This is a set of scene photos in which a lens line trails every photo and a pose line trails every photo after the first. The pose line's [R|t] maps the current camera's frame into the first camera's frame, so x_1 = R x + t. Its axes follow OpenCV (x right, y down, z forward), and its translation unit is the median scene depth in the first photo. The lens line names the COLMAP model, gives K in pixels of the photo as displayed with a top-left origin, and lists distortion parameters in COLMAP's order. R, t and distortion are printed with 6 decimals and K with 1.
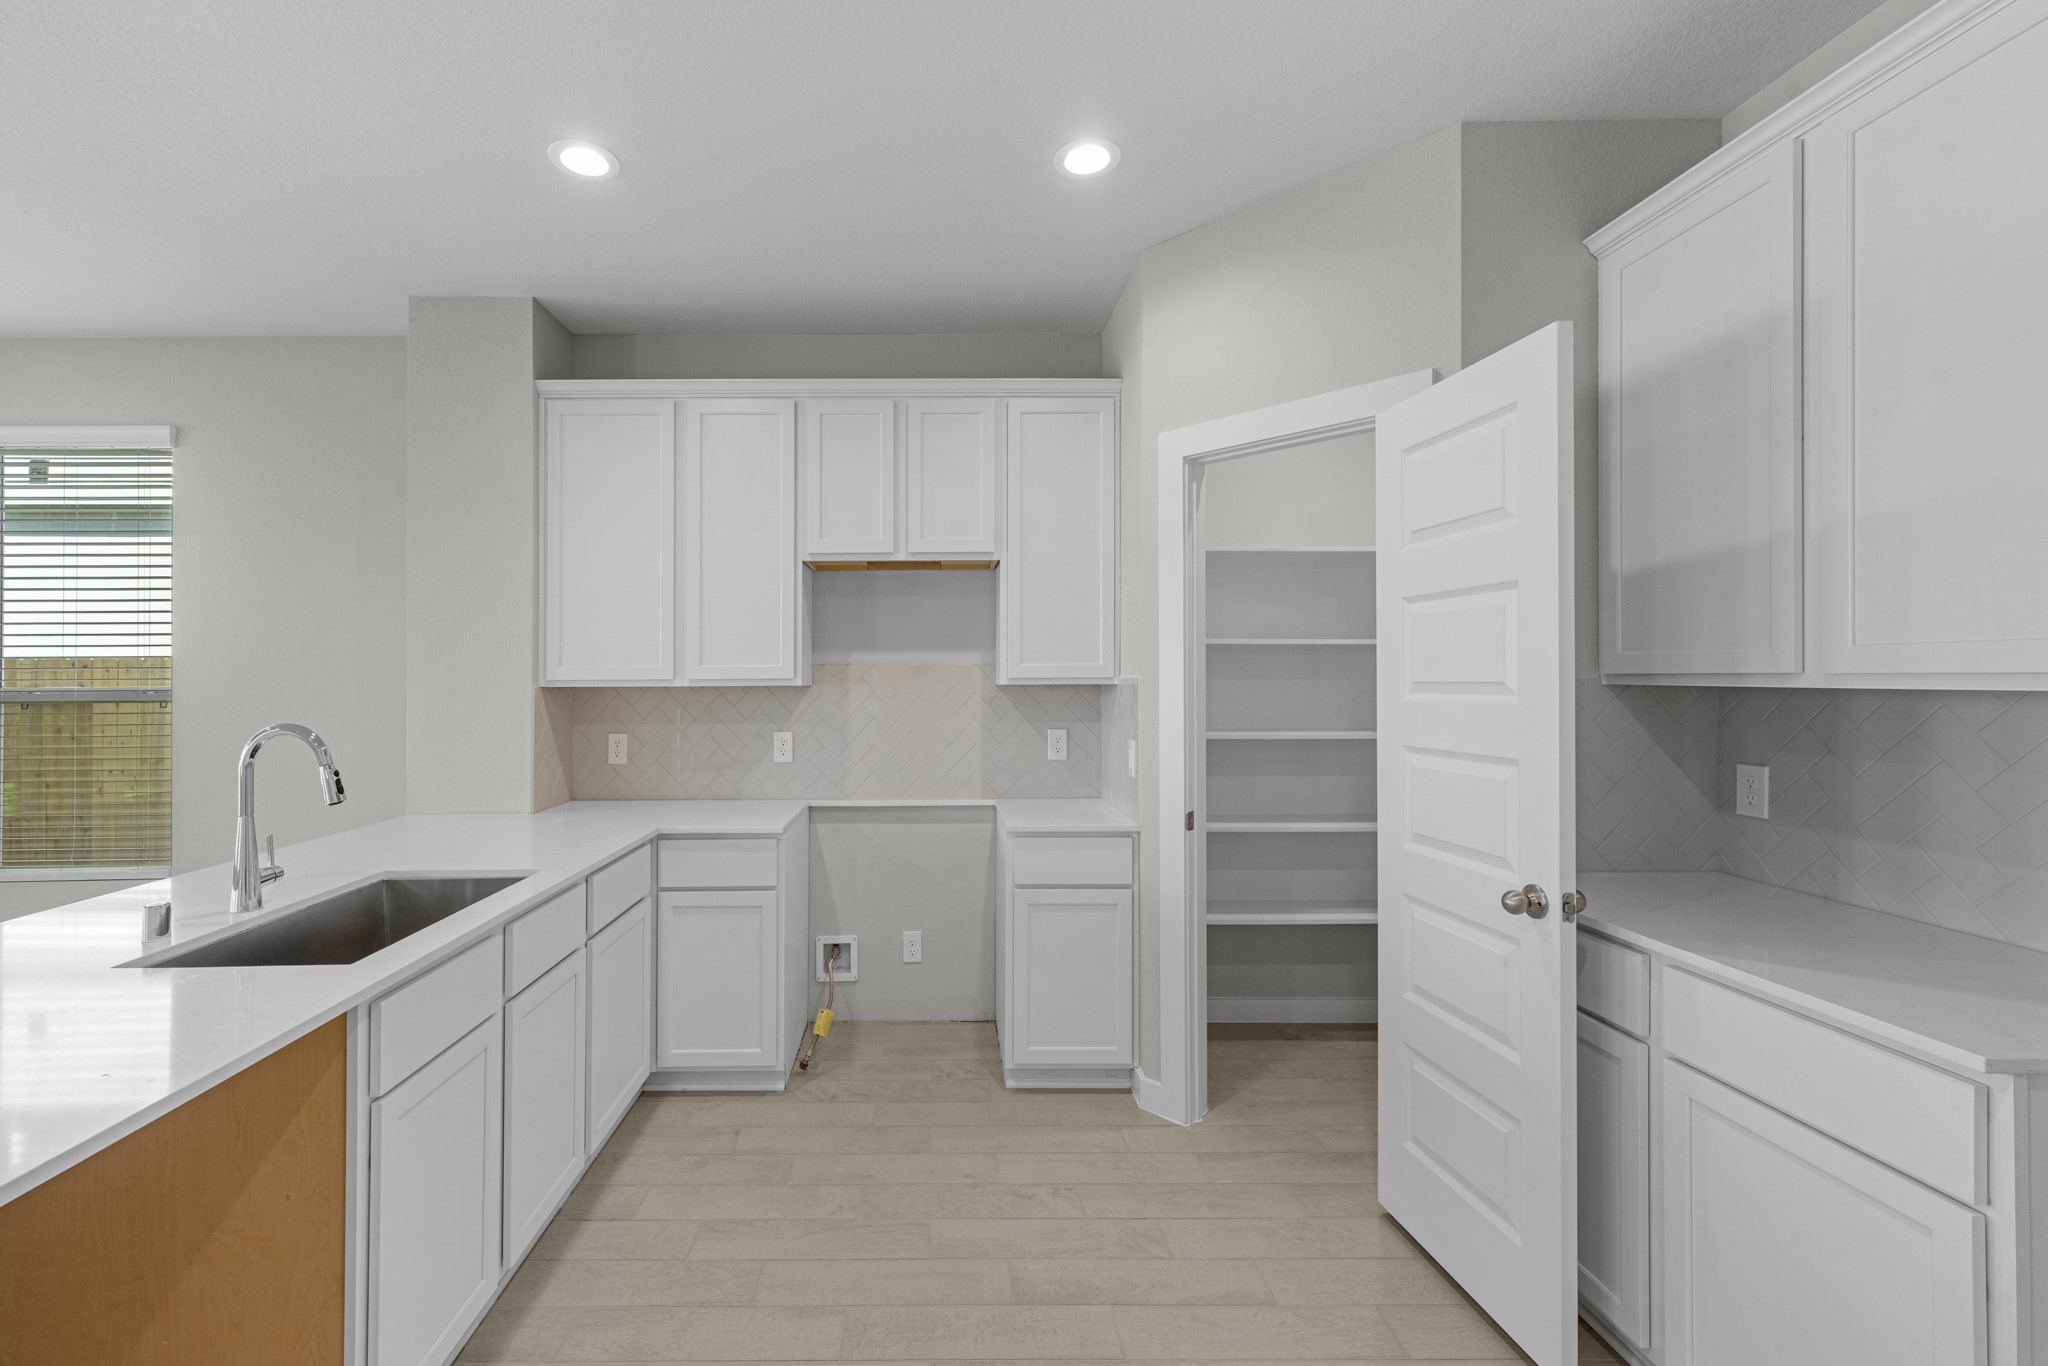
lens RADIAL K [[902.2, 0, 1024.0], [0, 902.2, 683.0], [0, 0, 1]] dist [0.028005, -0.000023]
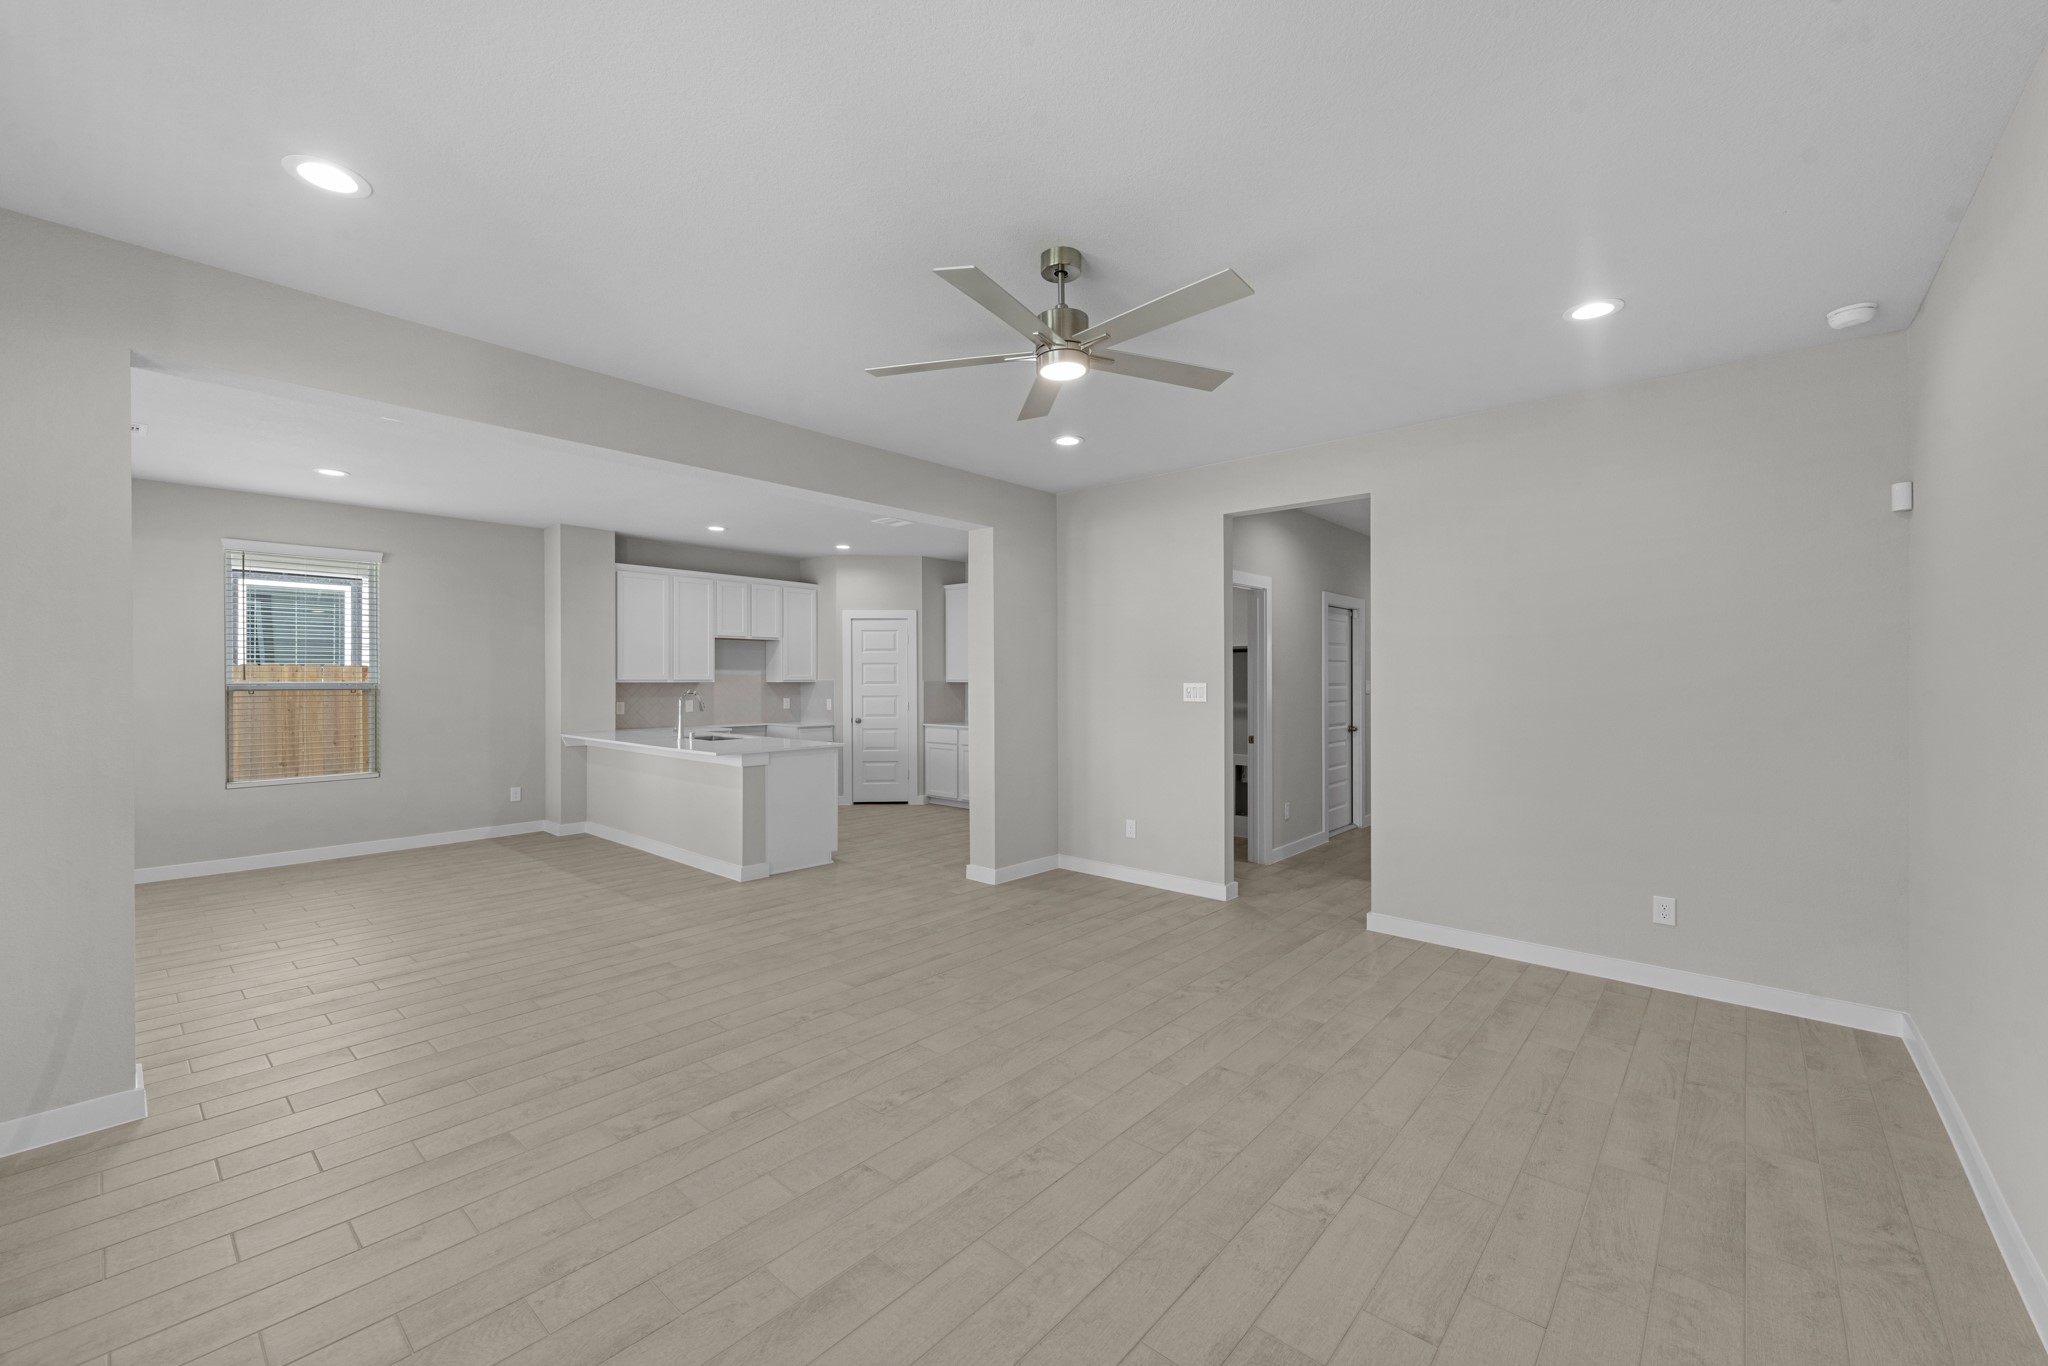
lens RADIAL K [[809.8, 0, 1016.9], [0, 809.8, 681.5], [0, 0, 1]] dist [0.001606, 0.000025]
pose [[0.684135, 0.004684, 0.729340, -1.412025], [0.003107, 0.999952, -0.009337, 0.026843], [-0.729348, 0.008654, 0.684088, -1.376266]]
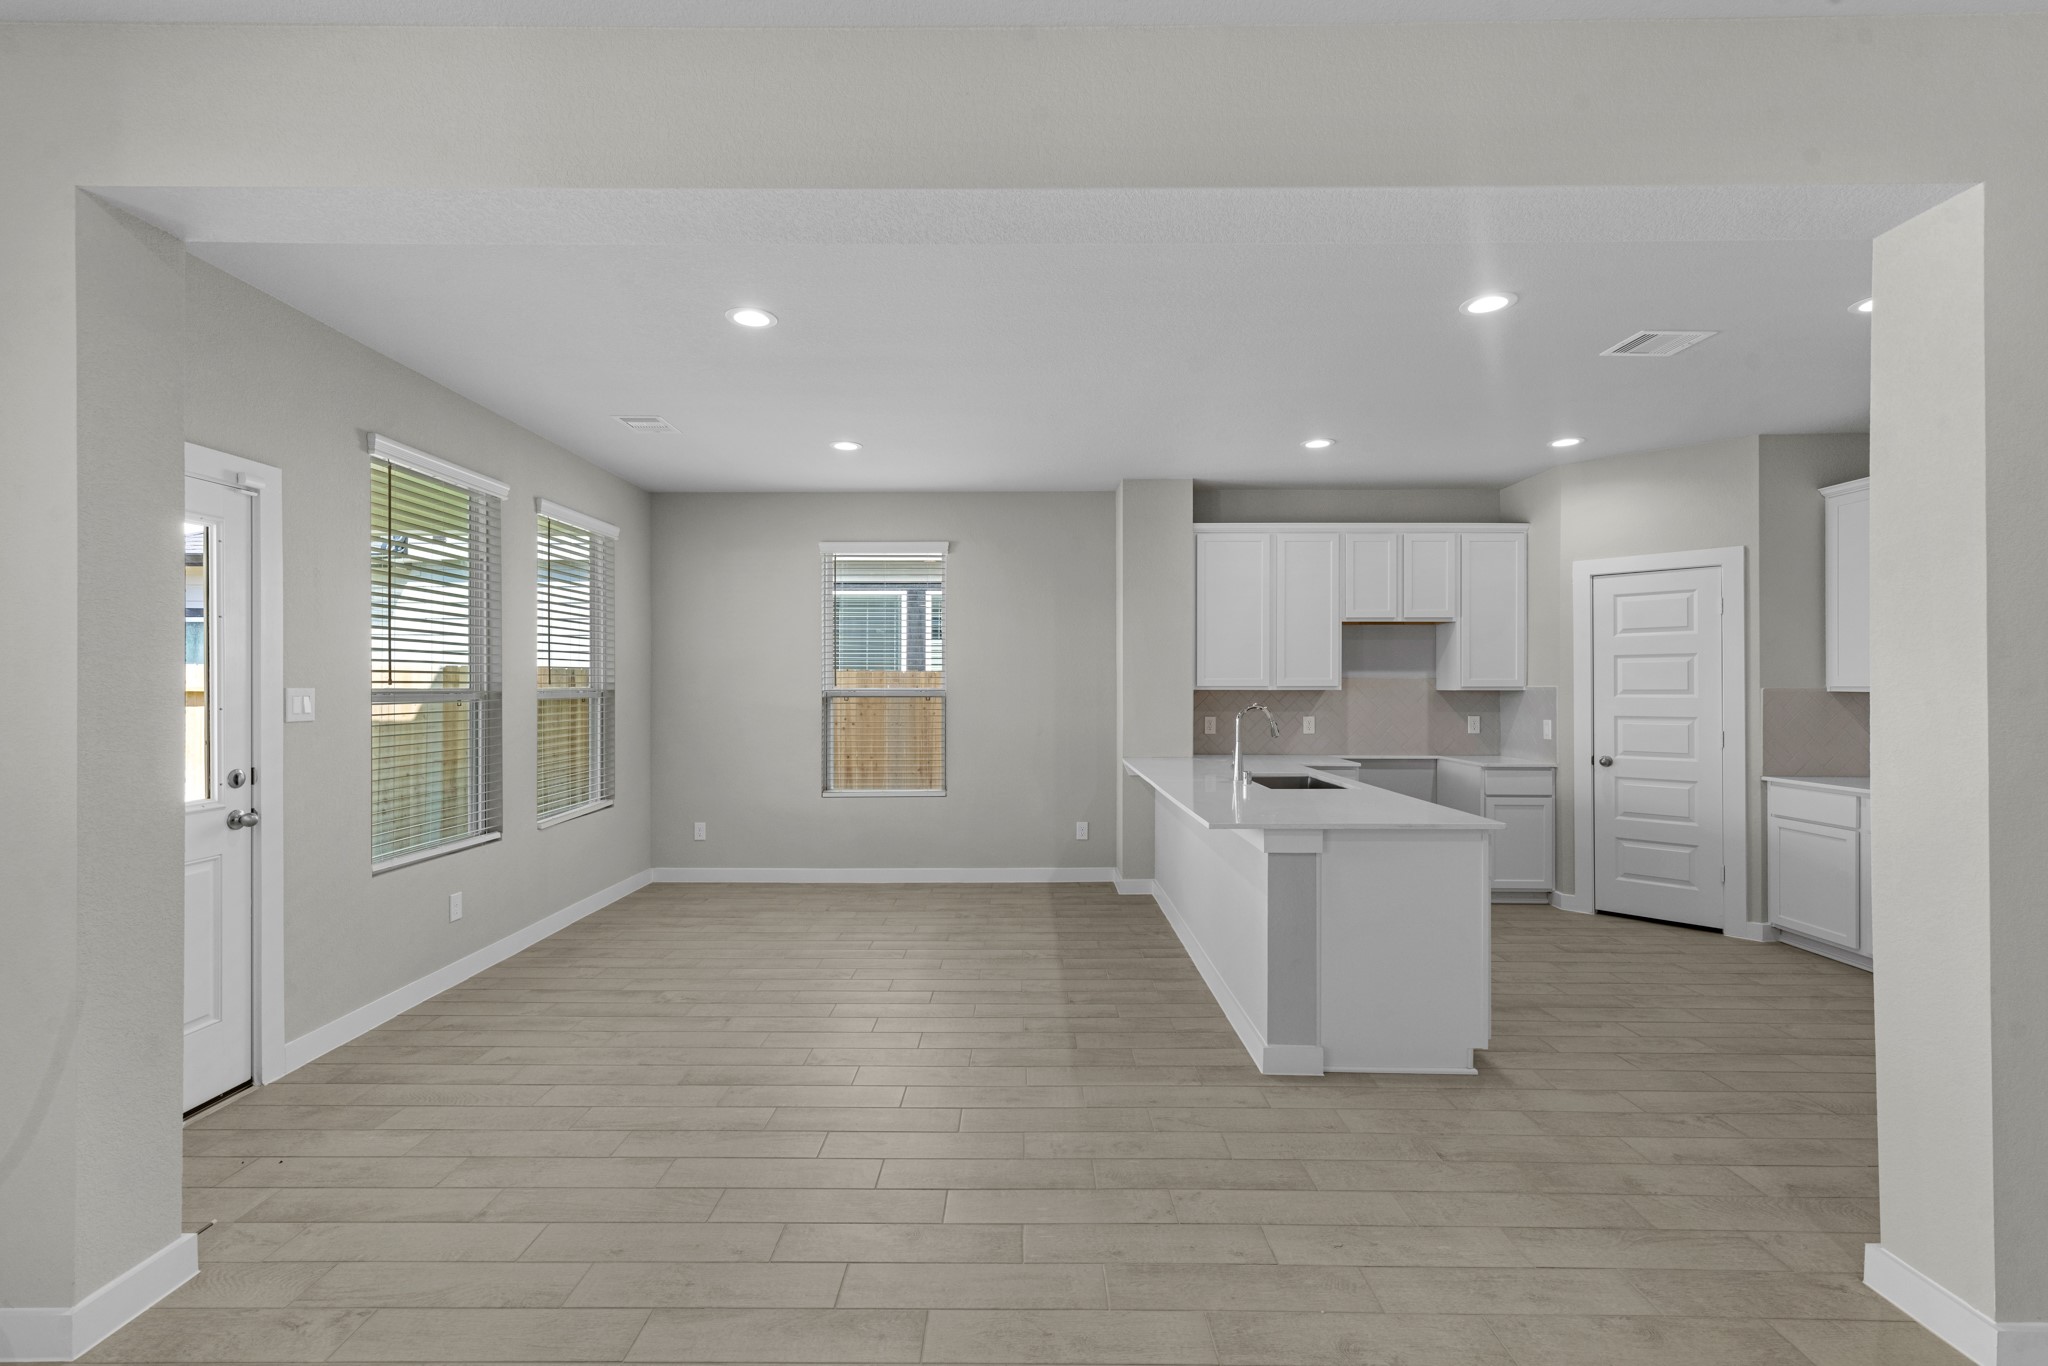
lens RADIAL K [[871.5, 0, 1024.0], [0, 871.5, 683.0], [0, 0, 1]] dist [-0.001120, -0.000250]
pose [[0.999309, 0.007030, -0.036507, -0.814927], [-0.007544, 0.999874, -0.013965, 0.018156], [0.036404, 0.014231, 0.999236, -0.772558]]
